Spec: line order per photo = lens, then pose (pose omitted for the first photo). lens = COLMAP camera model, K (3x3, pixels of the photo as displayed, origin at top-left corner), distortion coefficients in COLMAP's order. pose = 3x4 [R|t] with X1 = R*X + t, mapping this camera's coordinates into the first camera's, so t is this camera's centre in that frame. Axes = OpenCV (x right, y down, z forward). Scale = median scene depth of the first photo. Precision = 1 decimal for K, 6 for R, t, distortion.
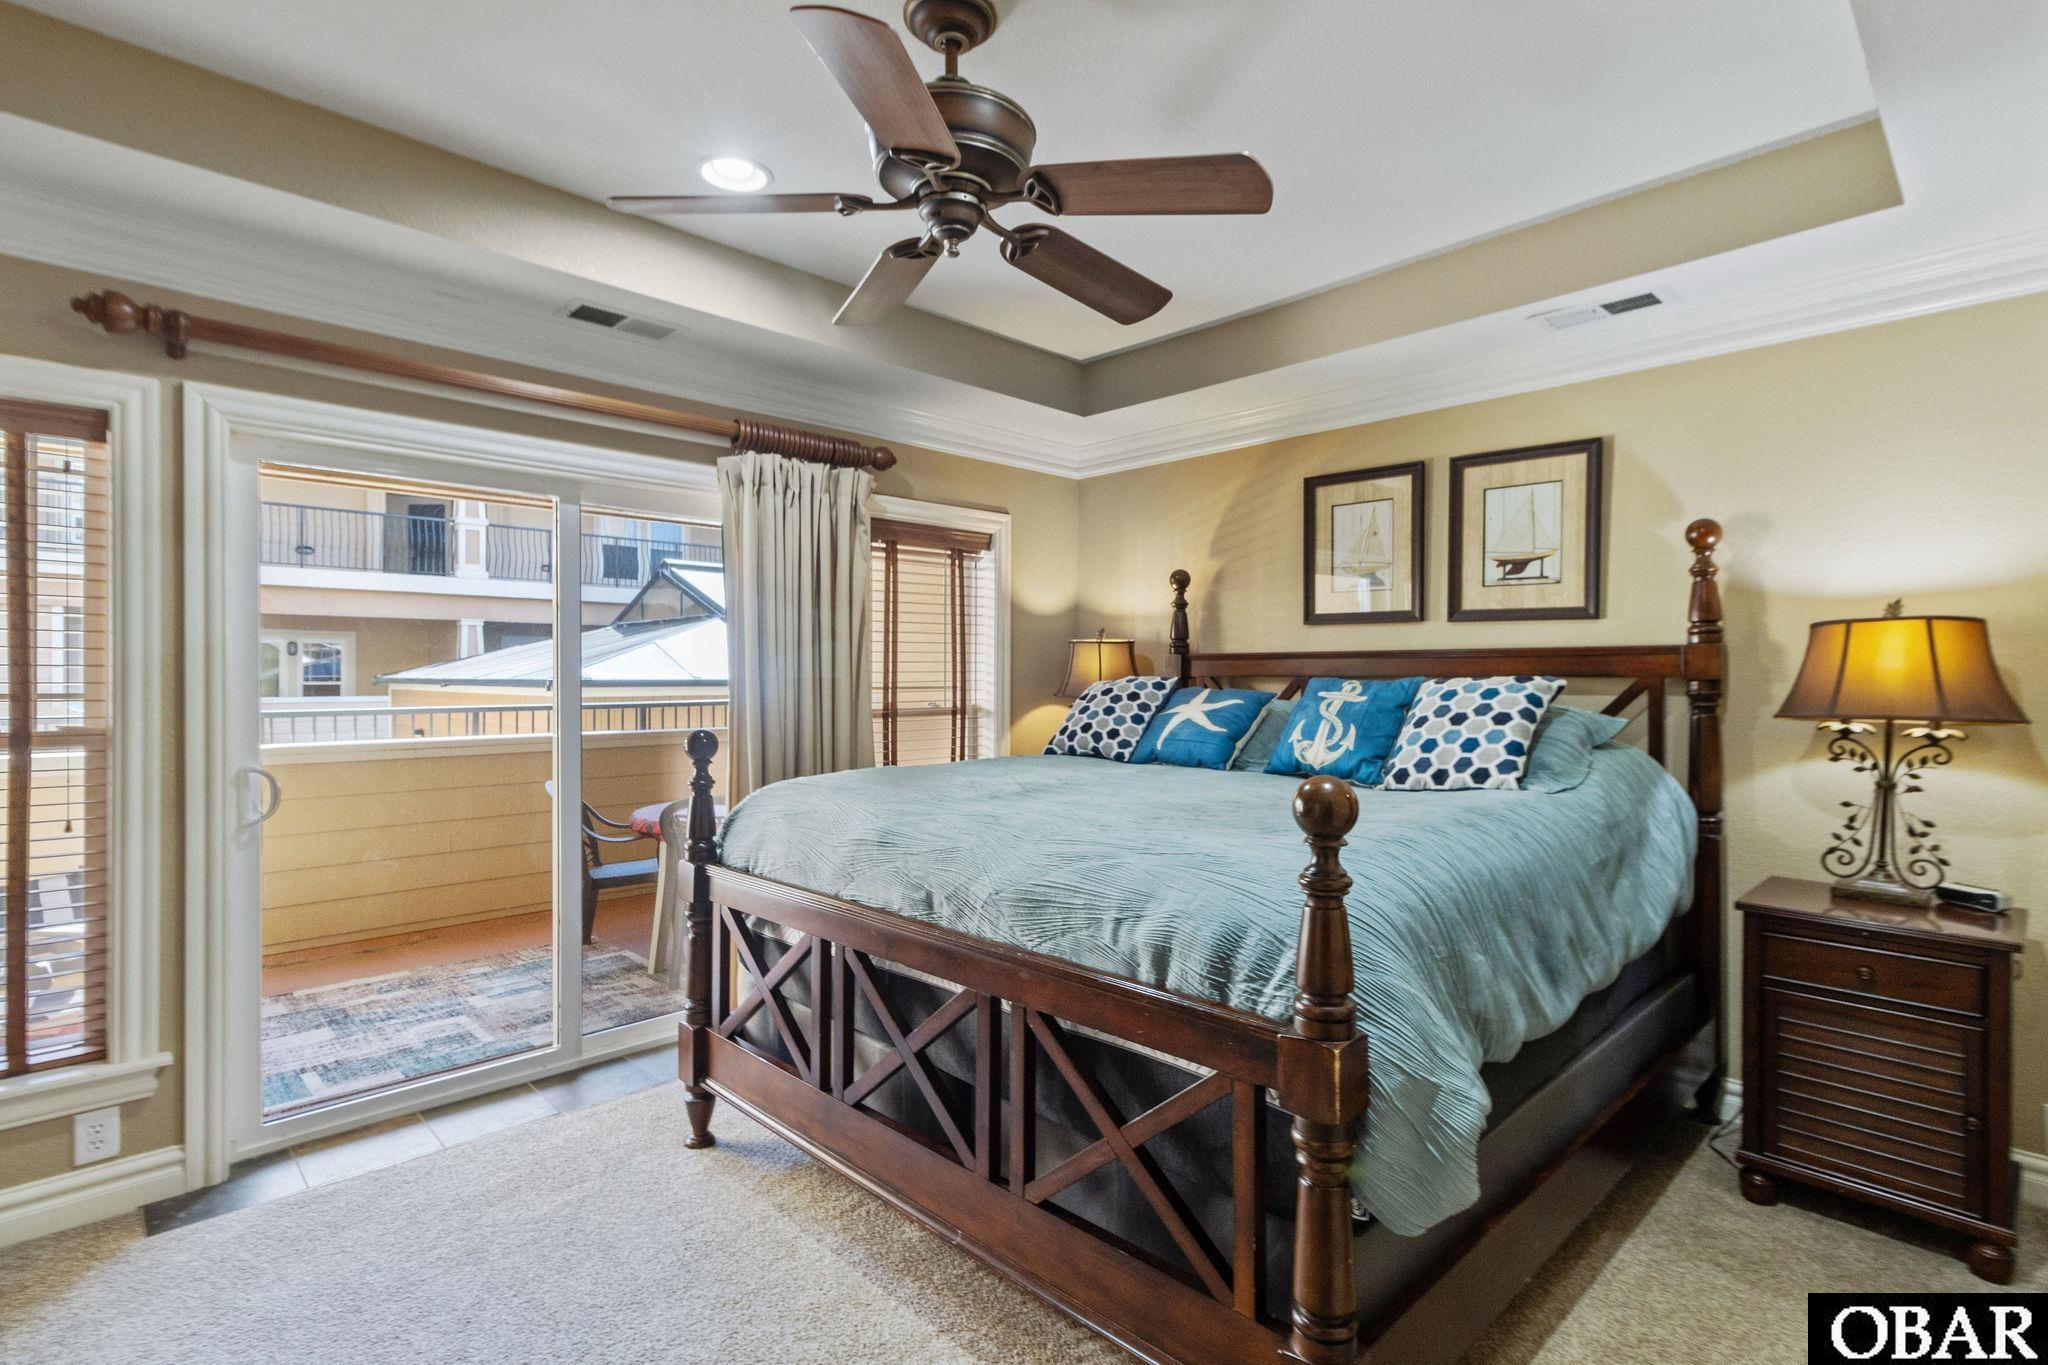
lens RADIAL K [[983.5, 0, 1035.2], [0, 983.5, 675.0], [0, 0, 1]] dist [0.007622, -0.000002]
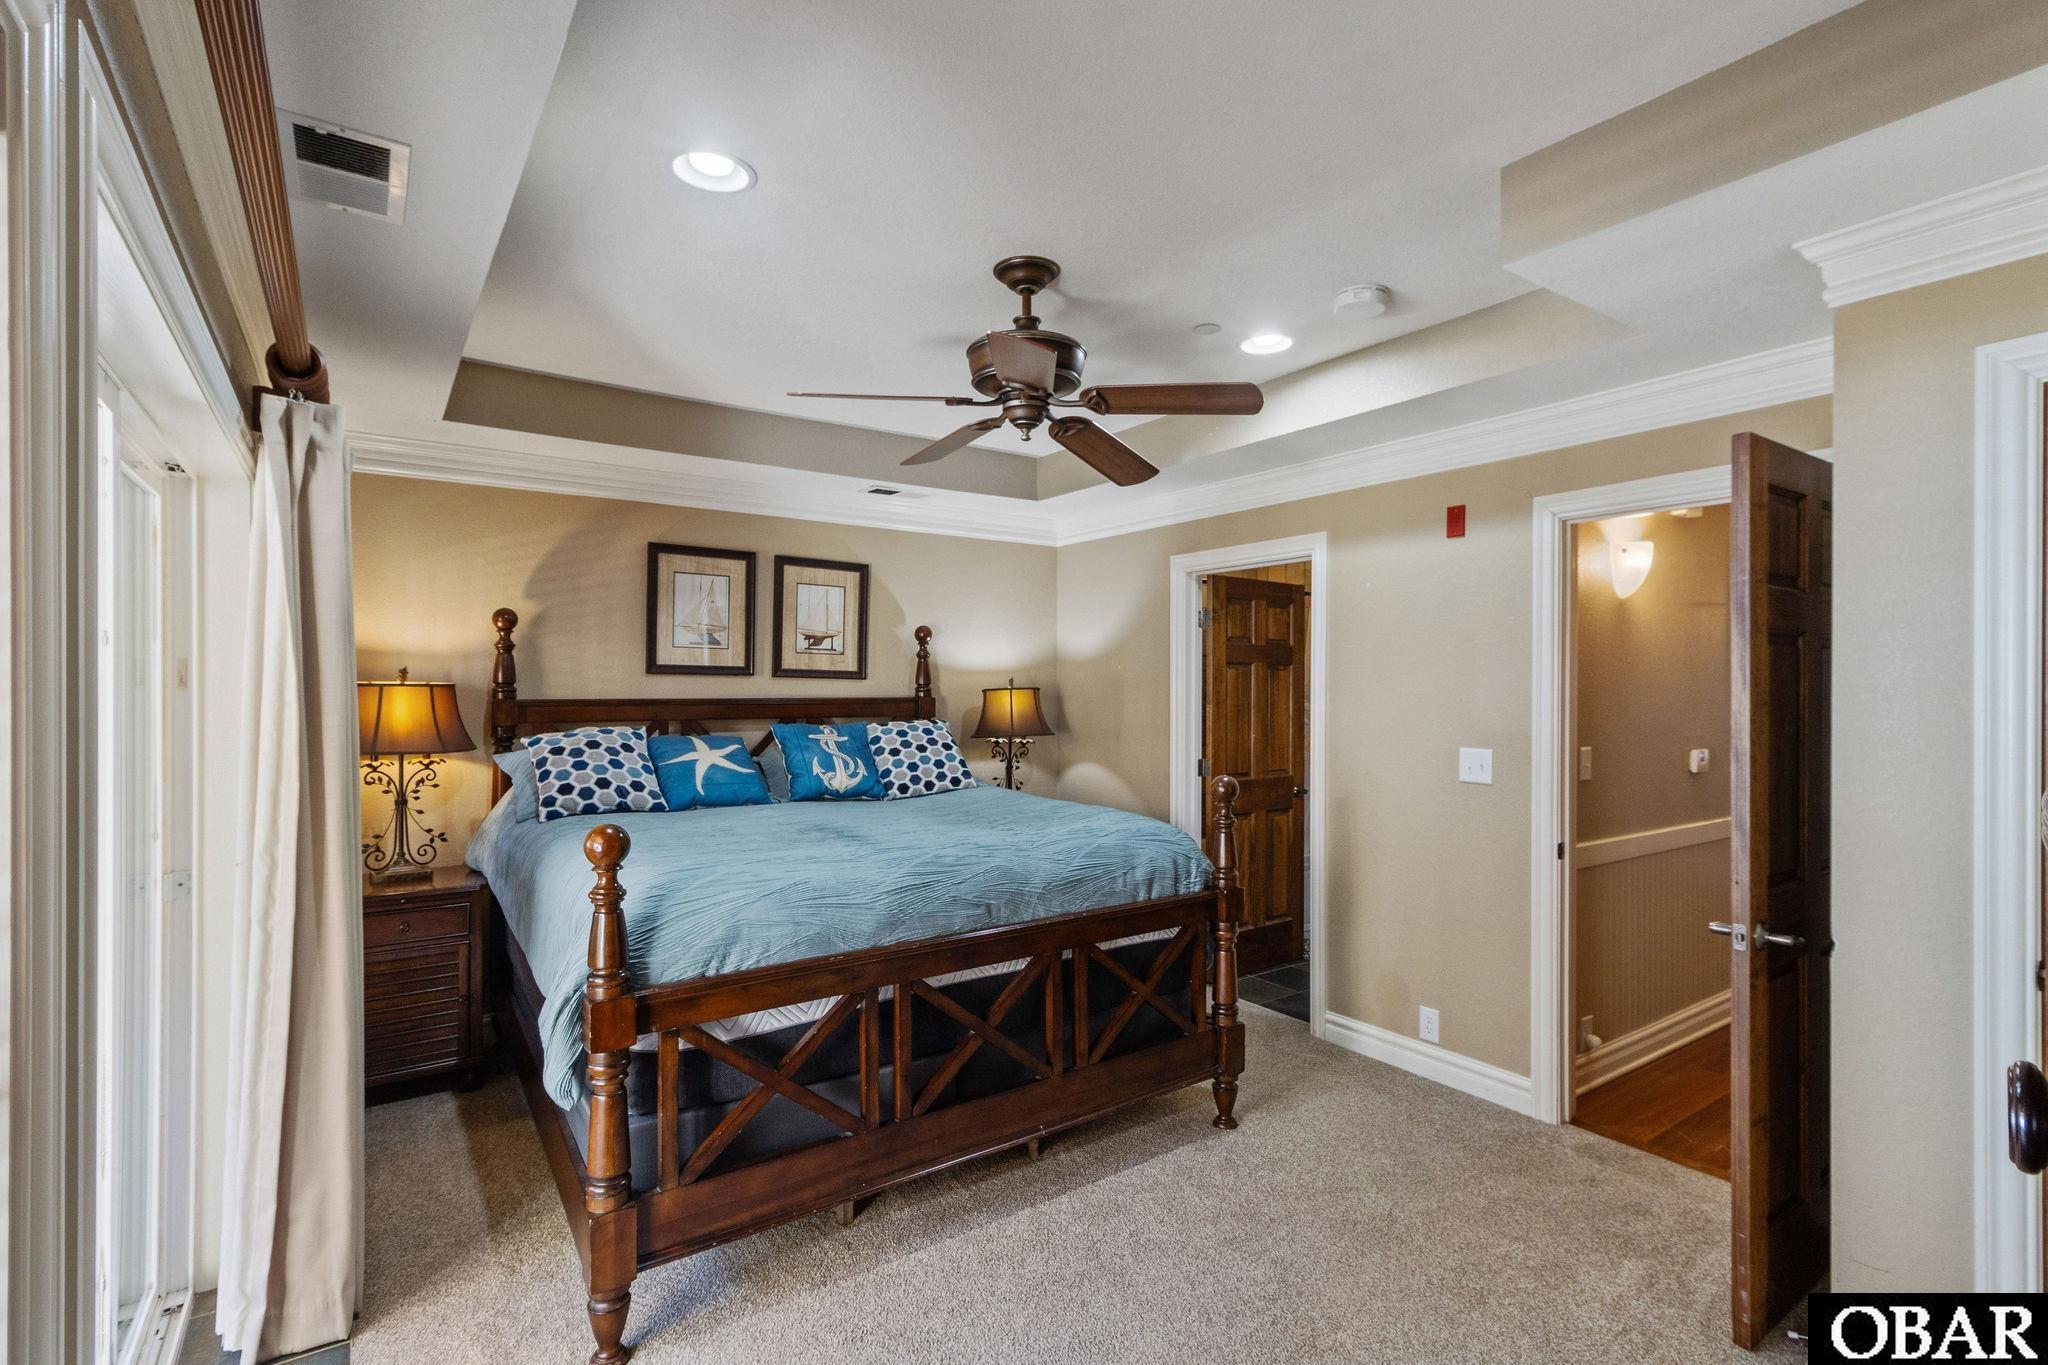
lens RADIAL K [[983.5, 0, 1021.1], [0, 983.5, 682.6], [0, 0, 1]] dist [0.007622, -0.000002]
pose [[0.161039, 0.003135, 0.986943, -0.897509], [-0.002513, 0.999993, -0.002766, -0.046190], [-0.986945, -0.002035, 0.161045, 0.480157]]
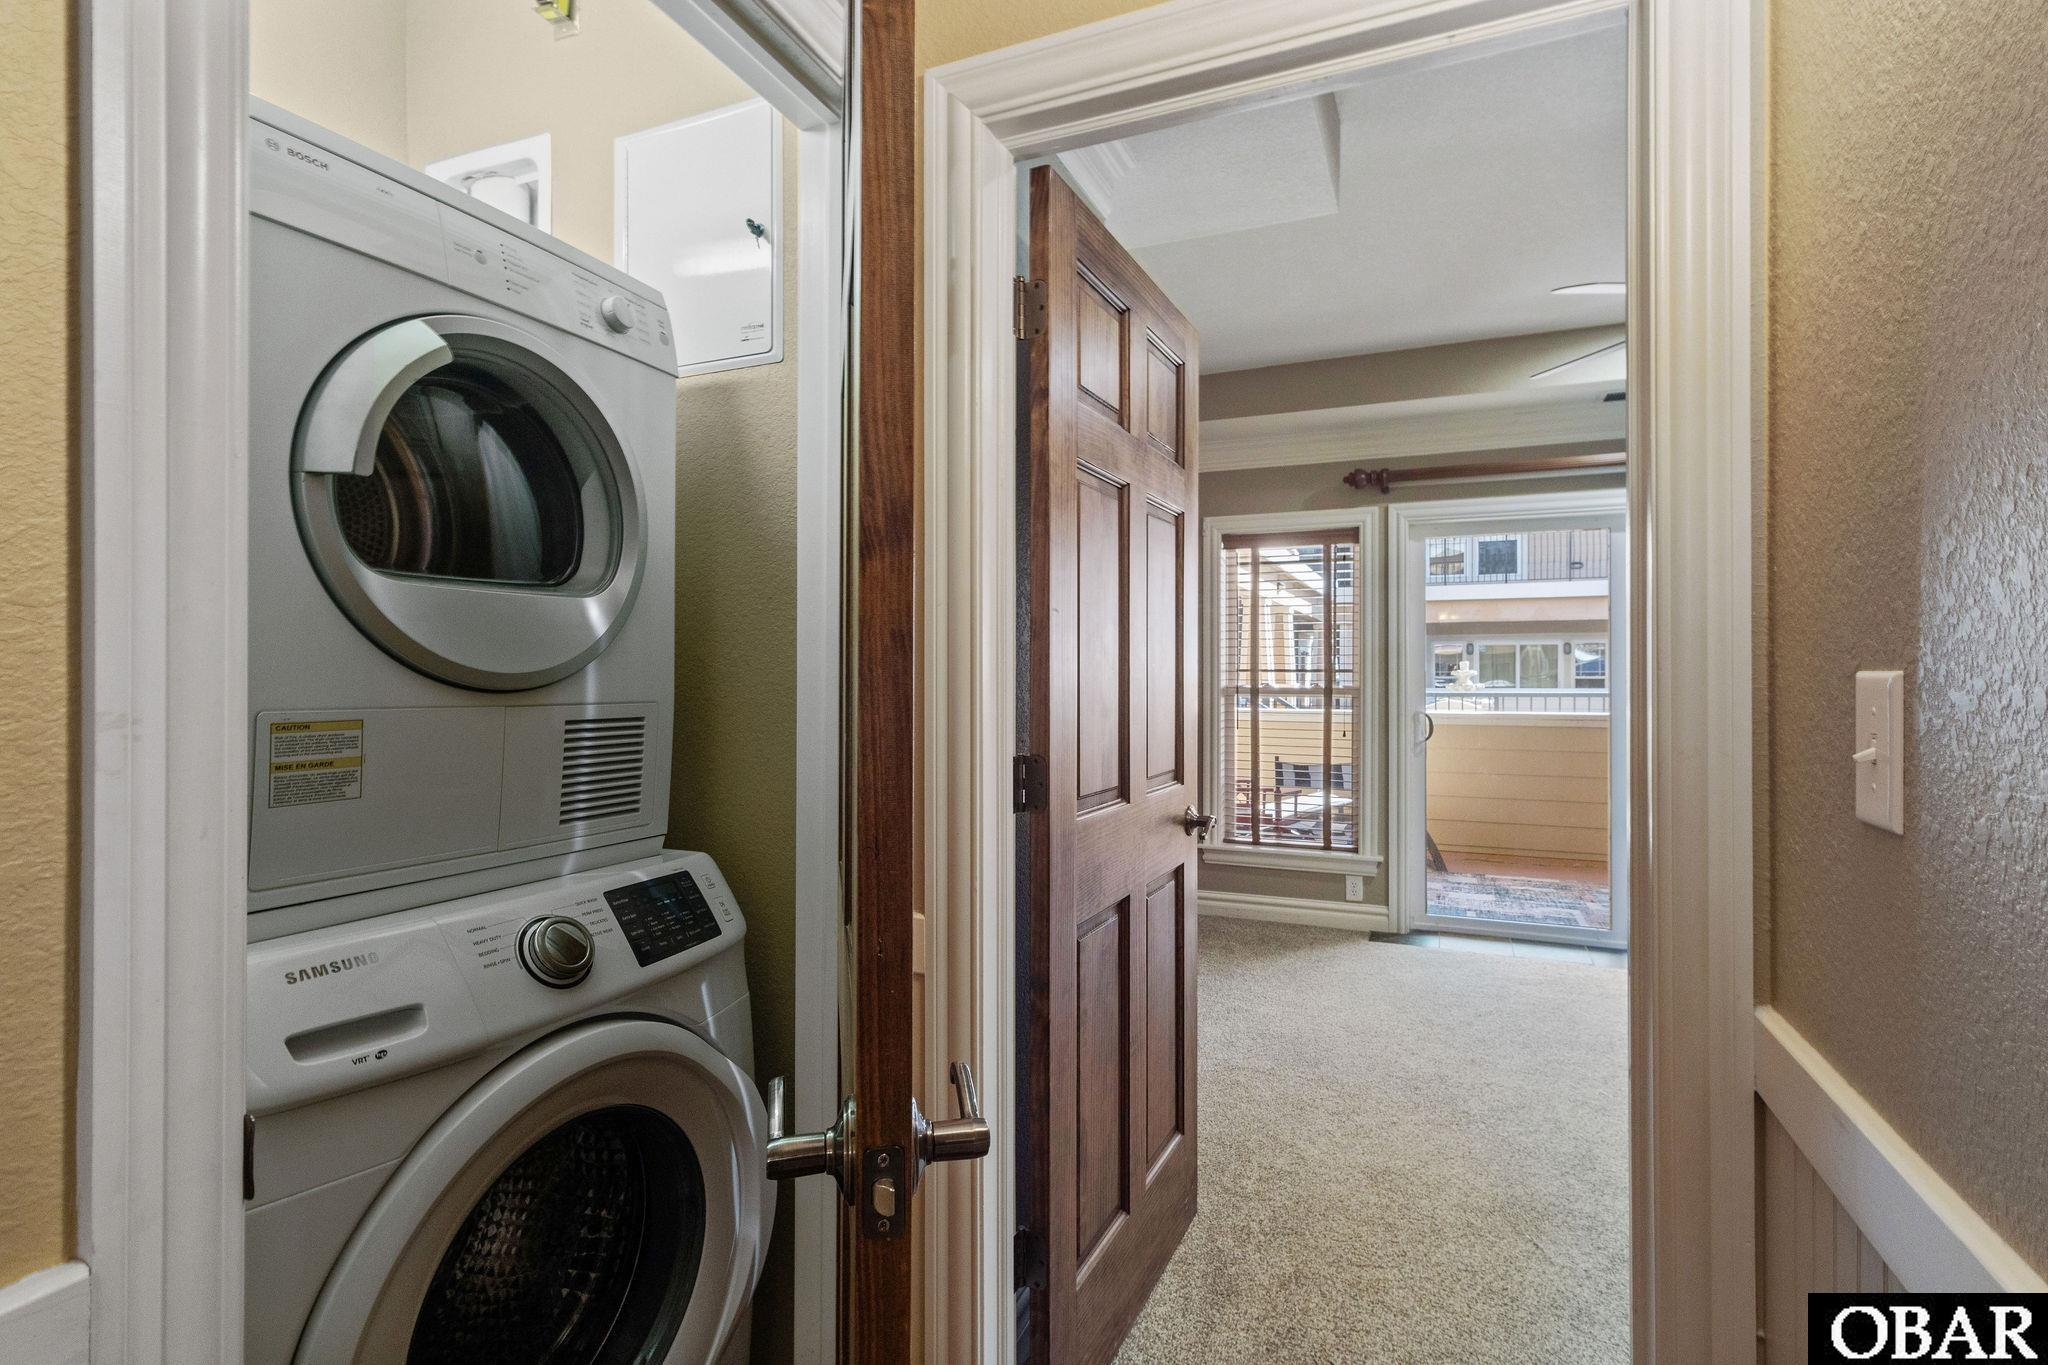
lens RADIAL K [[983.5, 0, 1032.4], [0, 983.5, 674.3], [0, 0, 1]] dist [0.007622, -0.000002]
pose [[0.384920, 0.001773, -0.922948, 0.471088], [-0.001467, 0.999998, 0.001309, 0.020658], [0.922949, 0.000850, 0.384922, -0.271173]]
